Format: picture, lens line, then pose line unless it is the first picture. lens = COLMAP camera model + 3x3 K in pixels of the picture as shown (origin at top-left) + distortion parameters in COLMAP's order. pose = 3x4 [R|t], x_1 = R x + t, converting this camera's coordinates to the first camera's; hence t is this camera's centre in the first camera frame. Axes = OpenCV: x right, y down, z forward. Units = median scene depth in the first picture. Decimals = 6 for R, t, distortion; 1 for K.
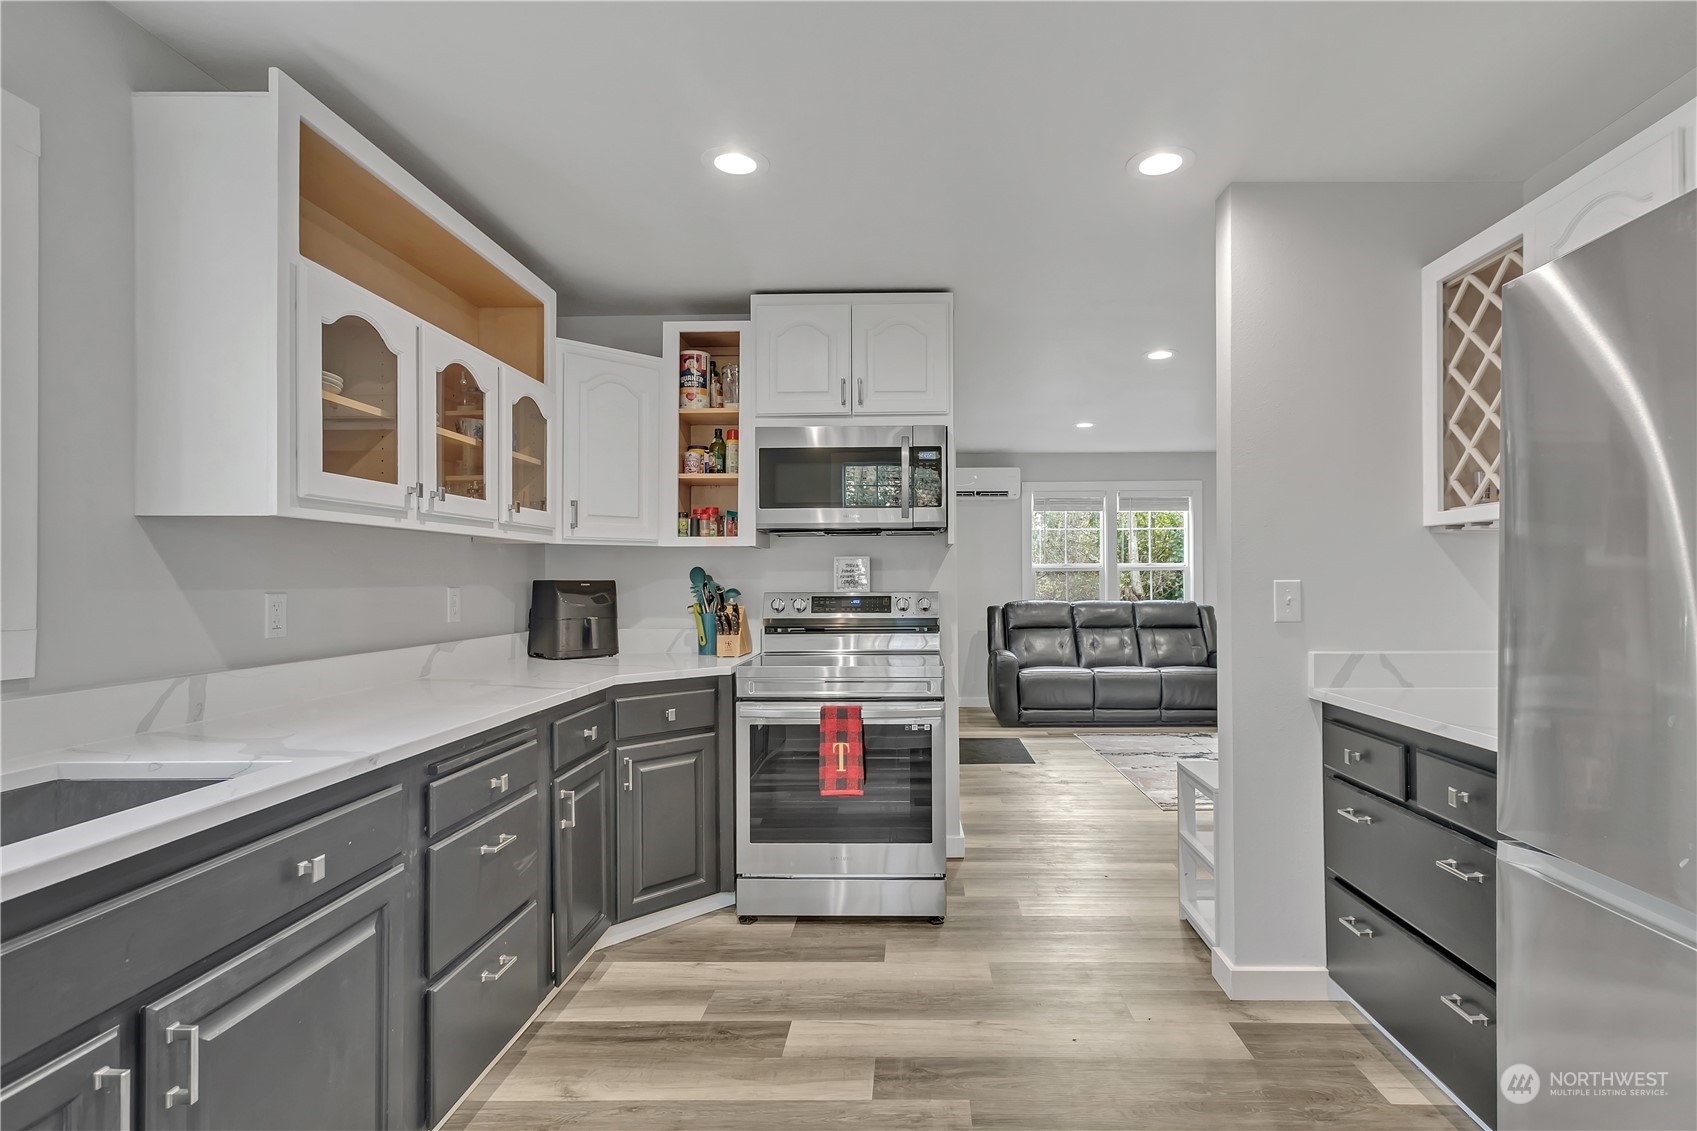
lens RADIAL K [[831.9, 0, 909.7], [0, 831.9, 569.5], [0, 0, 1]] dist [0.000522, 0.000516]
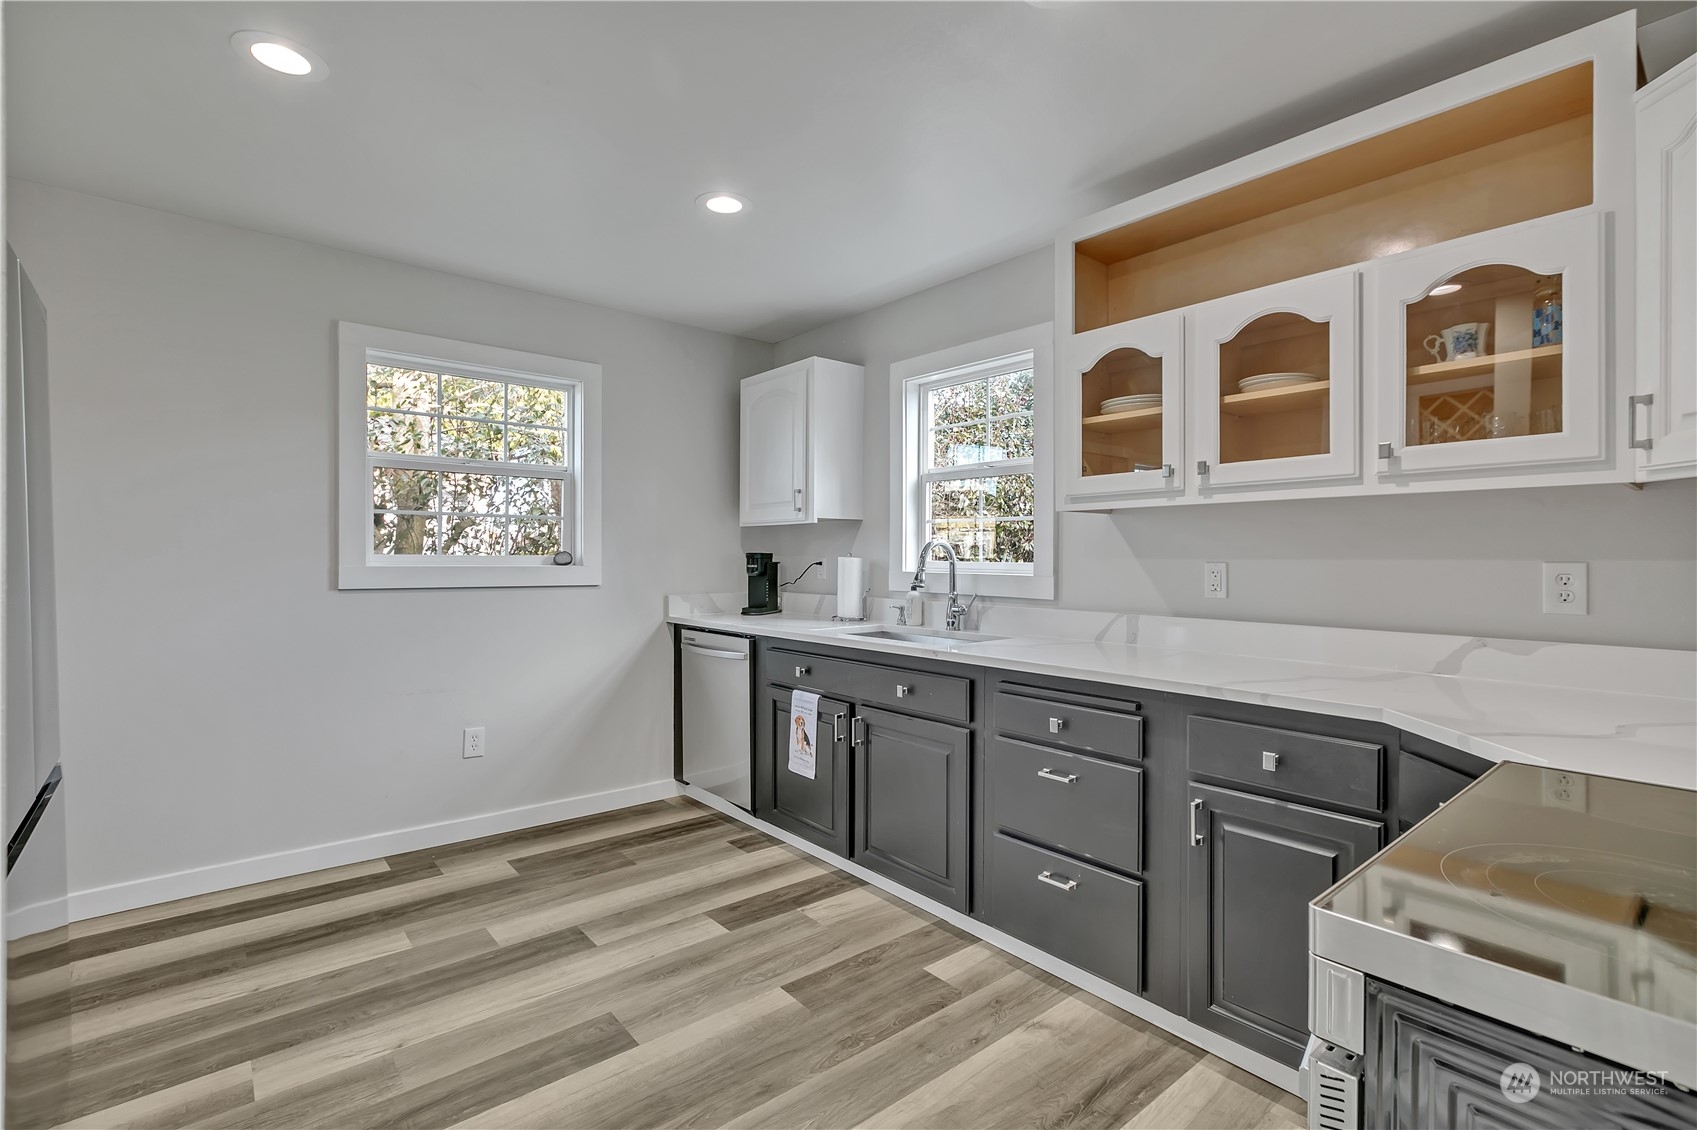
lens RADIAL K [[778.6, 0, 849.1], [0, 778.6, 556.4], [0, 0, 1]] dist [0.002736, 0.000232]
pose [[-0.766491, 0.004387, -0.642240, 0.256452], [0.011655, 0.999907, -0.007080, 0.013359], [0.642149, -0.012913, -0.766471, 0.972602]]
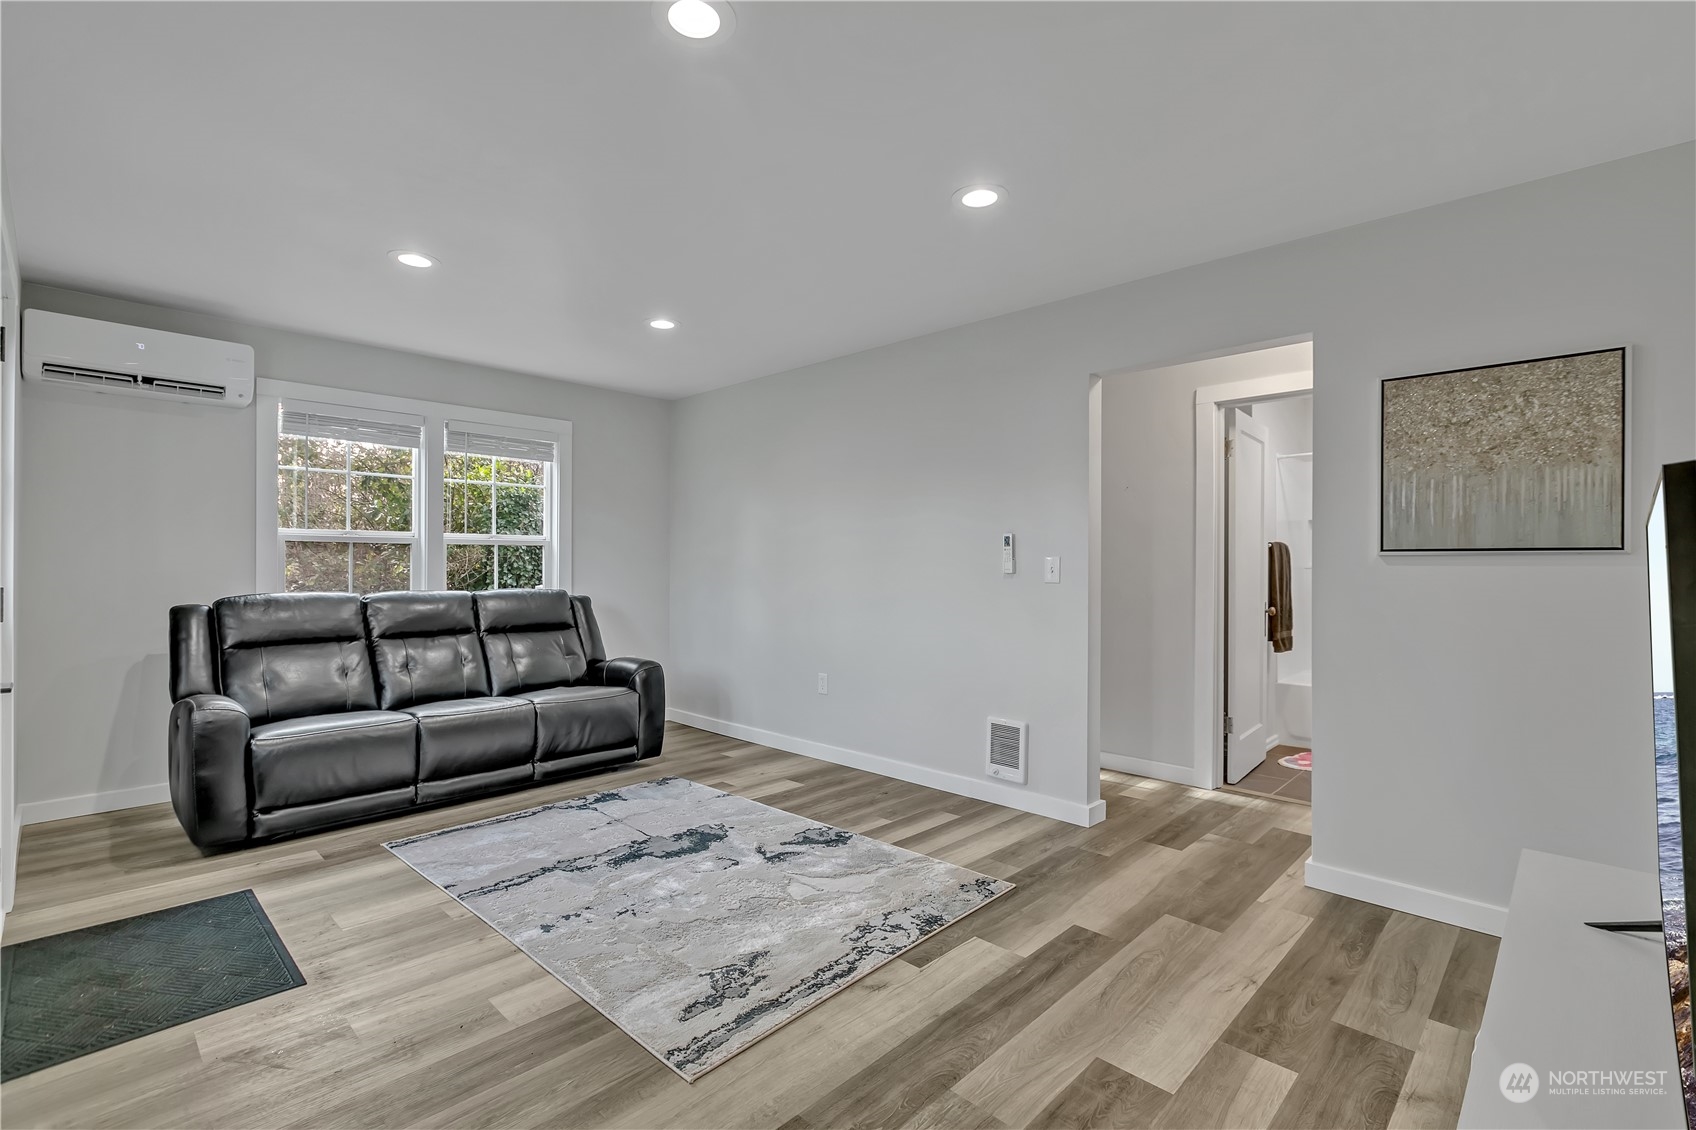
lens RADIAL K [[762.2, 0, 854.0], [0, 762.2, 563.5], [0, 0, 1]] dist [-0.000213, 0.000060]
pose [[0.684558, 0.010384, 0.728885, 0.091598], [-0.018037, 0.999834, 0.002696, 0.022249], [-0.728736, -0.014992, 0.684631, 0.868587]]
